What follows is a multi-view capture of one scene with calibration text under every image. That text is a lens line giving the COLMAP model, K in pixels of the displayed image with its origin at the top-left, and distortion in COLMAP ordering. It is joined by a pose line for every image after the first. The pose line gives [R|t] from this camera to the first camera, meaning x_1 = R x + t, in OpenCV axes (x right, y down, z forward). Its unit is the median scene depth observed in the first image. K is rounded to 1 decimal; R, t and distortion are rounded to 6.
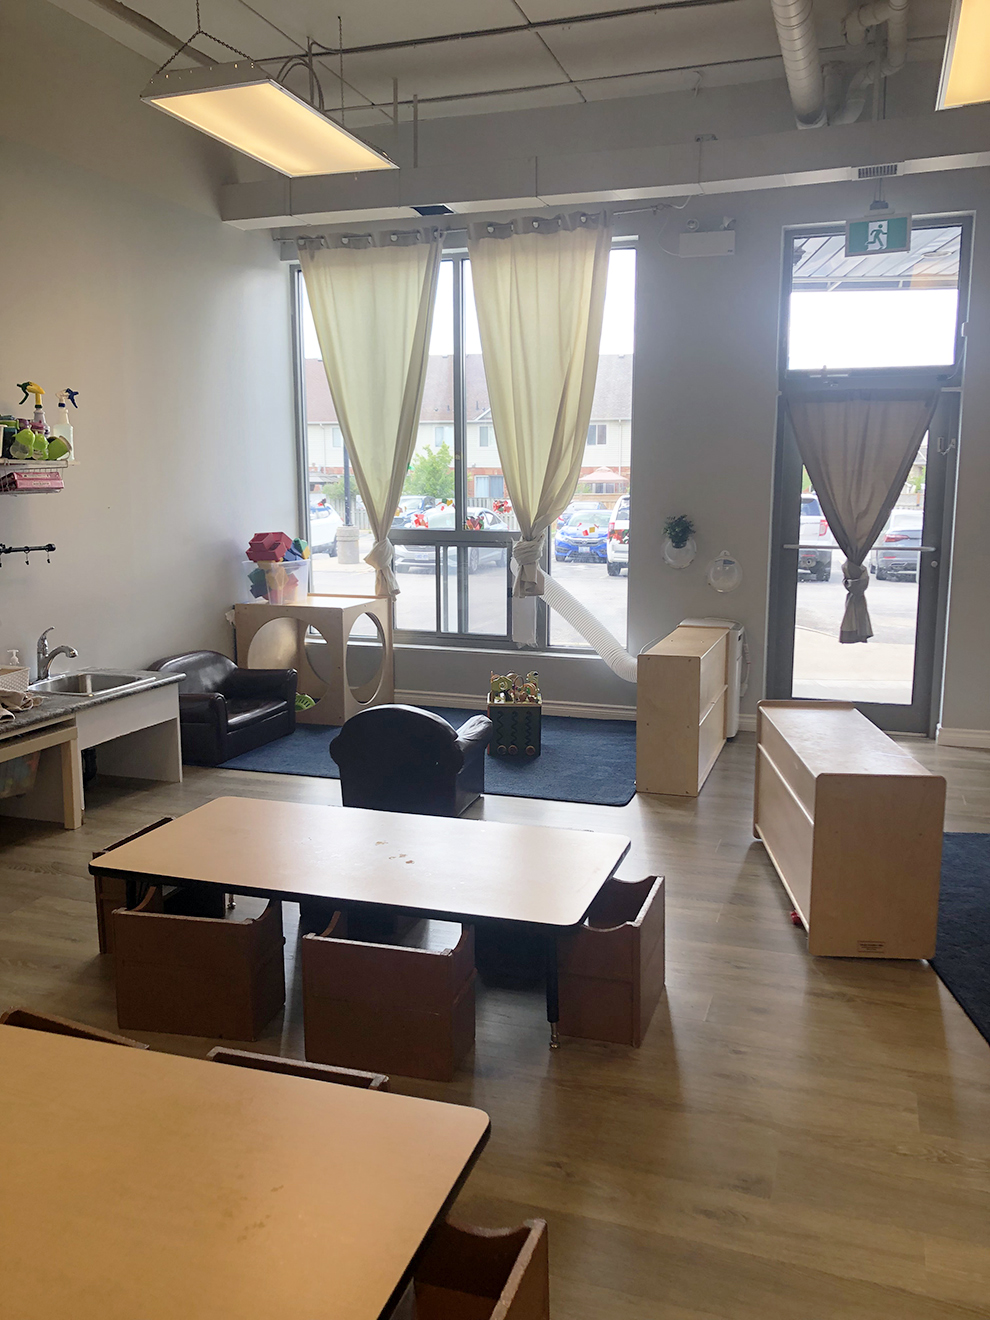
lens RADIAL K [[1069.3, 0, 498.7], [0, 1069.3, 651.5], [0, 0, 1]] dist [-0.003044, 0.008375]
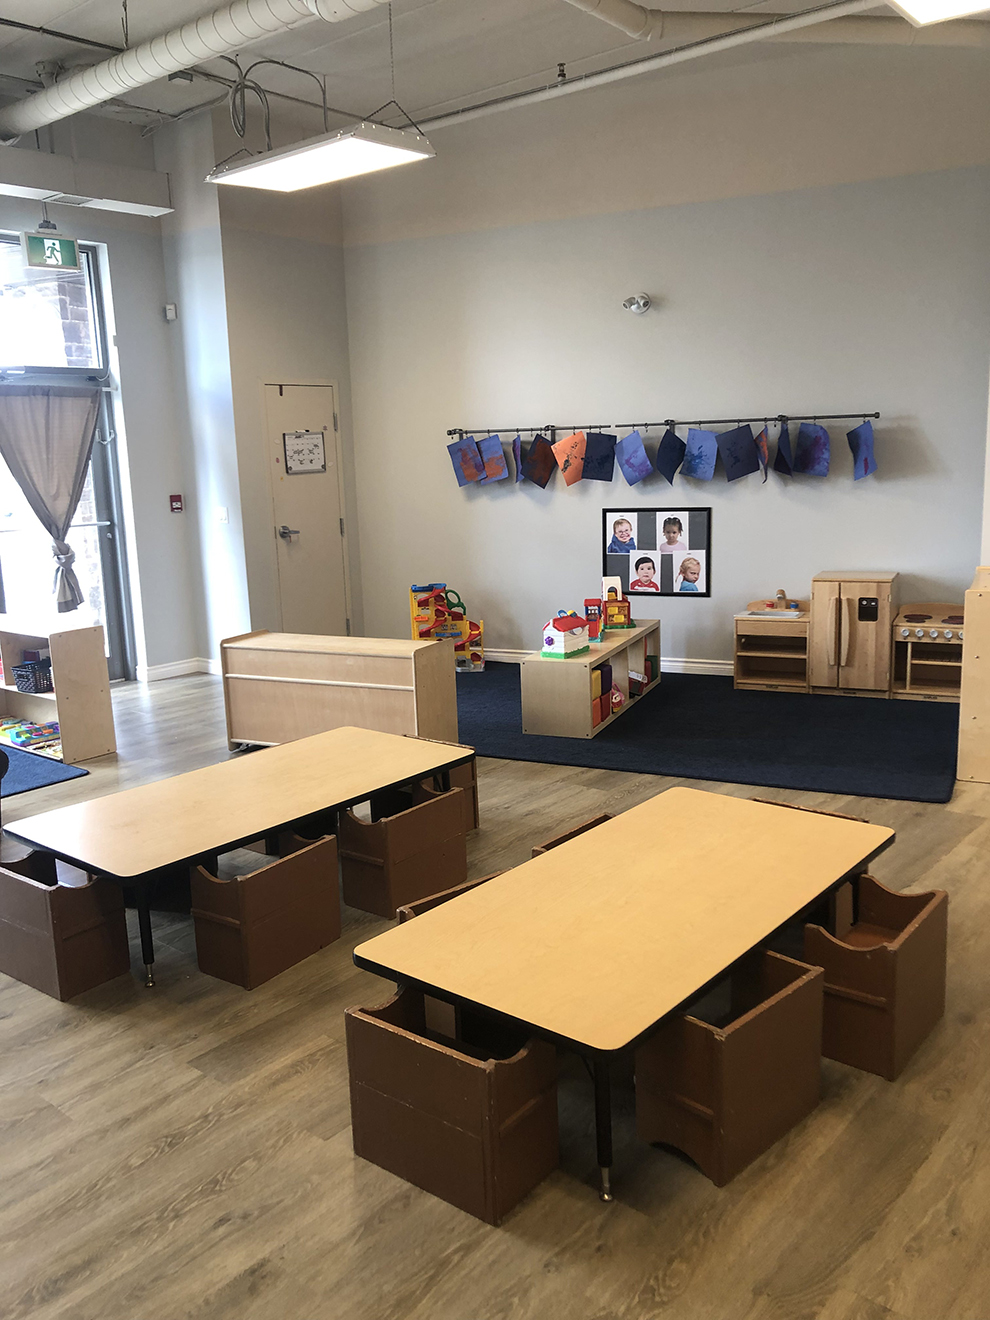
lens RADIAL K [[1069.3, 0, 496.1], [0, 1069.3, 656.4], [0, 0, 1]] dist [-0.003044, 0.008375]
pose [[0.370353, -0.187037, 0.909866, -0.590874], [0.175249, 0.975997, 0.129298, -0.031776], [-0.912210, 0.111567, 0.394241, 0.165104]]
